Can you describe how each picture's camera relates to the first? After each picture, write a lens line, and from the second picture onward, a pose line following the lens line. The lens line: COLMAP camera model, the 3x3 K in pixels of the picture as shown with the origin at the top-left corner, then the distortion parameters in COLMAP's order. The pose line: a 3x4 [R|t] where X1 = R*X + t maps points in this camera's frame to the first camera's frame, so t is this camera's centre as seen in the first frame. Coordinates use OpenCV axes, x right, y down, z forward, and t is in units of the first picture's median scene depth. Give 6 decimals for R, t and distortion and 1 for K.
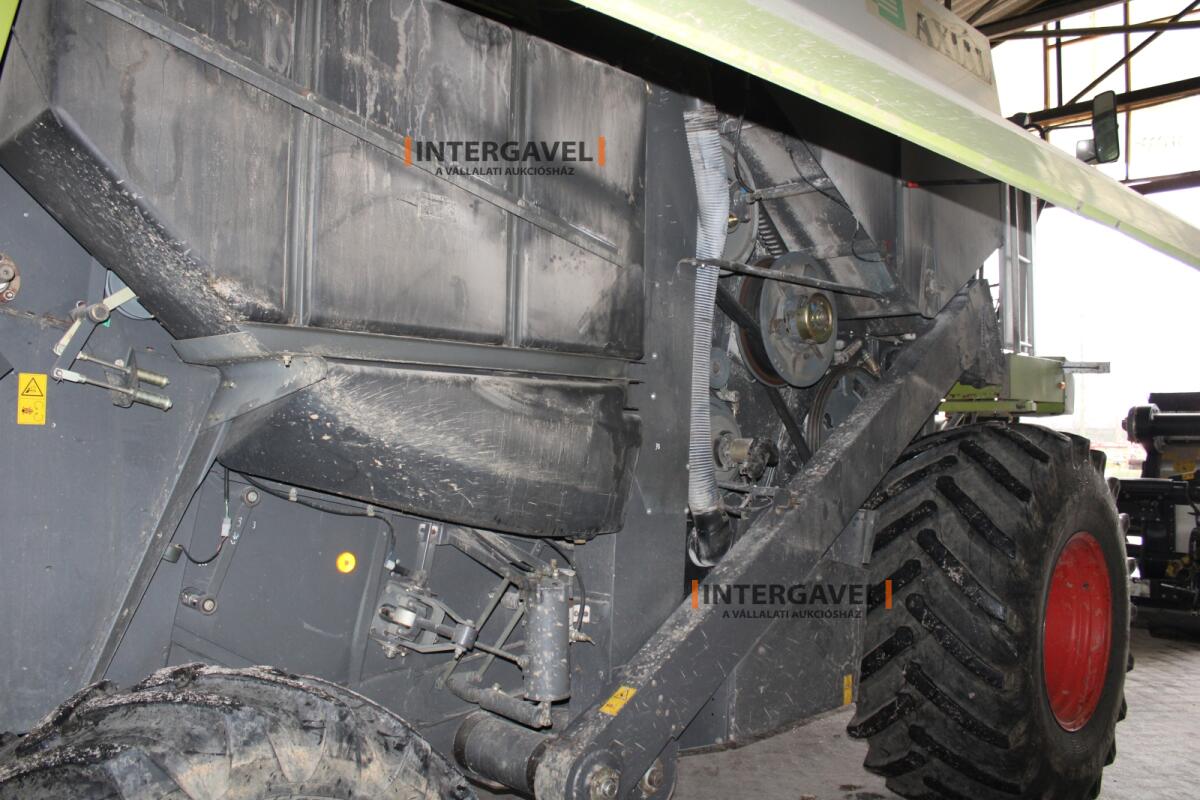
lens RADIAL K [[1003.7, 0, 589.2], [0, 1003.7, 404.6], [0, 0, 1]] dist [-0.162636, 0.152314]
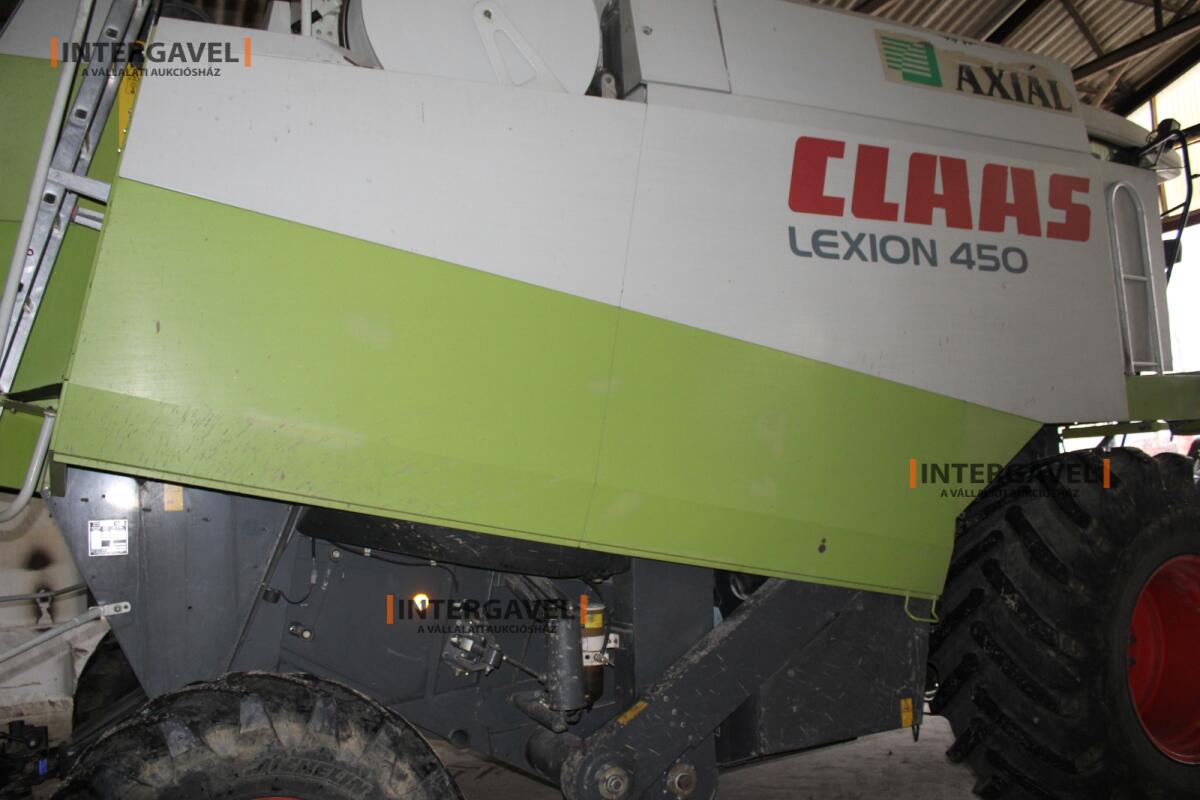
lens RADIAL K [[1003.7, 0, 589.2], [0, 1003.7, 404.6], [0, 0, 1]] dist [-0.162636, 0.152314]
pose [[0.940971, -0.087935, -0.326864, 0.345246], [0.071599, 0.995523, -0.061702, -0.001994], [0.330827, 0.034656, 0.943055, -0.136825]]
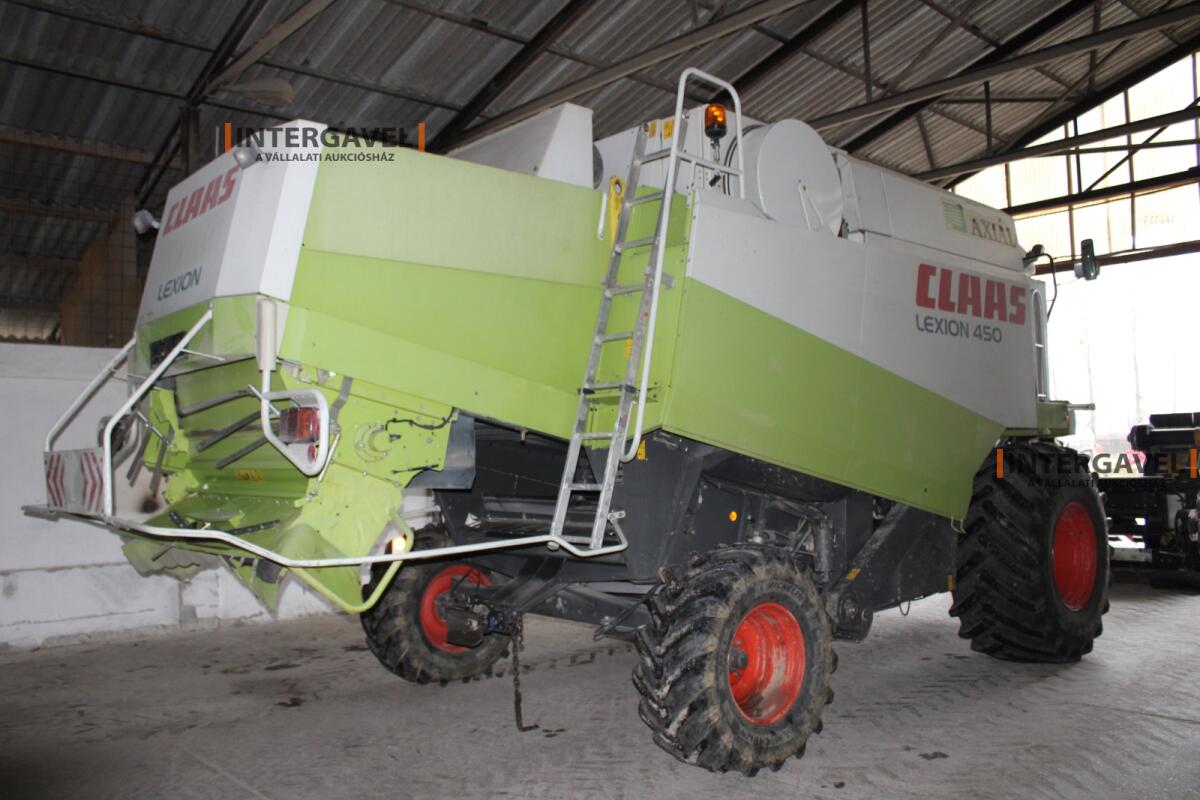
lens RADIAL K [[1003.7, 0, 589.2], [0, 1003.7, 404.6], [0, 0, 1]] dist [-0.162636, 0.152314]
pose [[0.998210, -0.031625, -0.050758, -0.375985], [0.030308, 0.999189, -0.026513, -0.036082], [0.051555, 0.024927, 0.998359, -1.085539]]
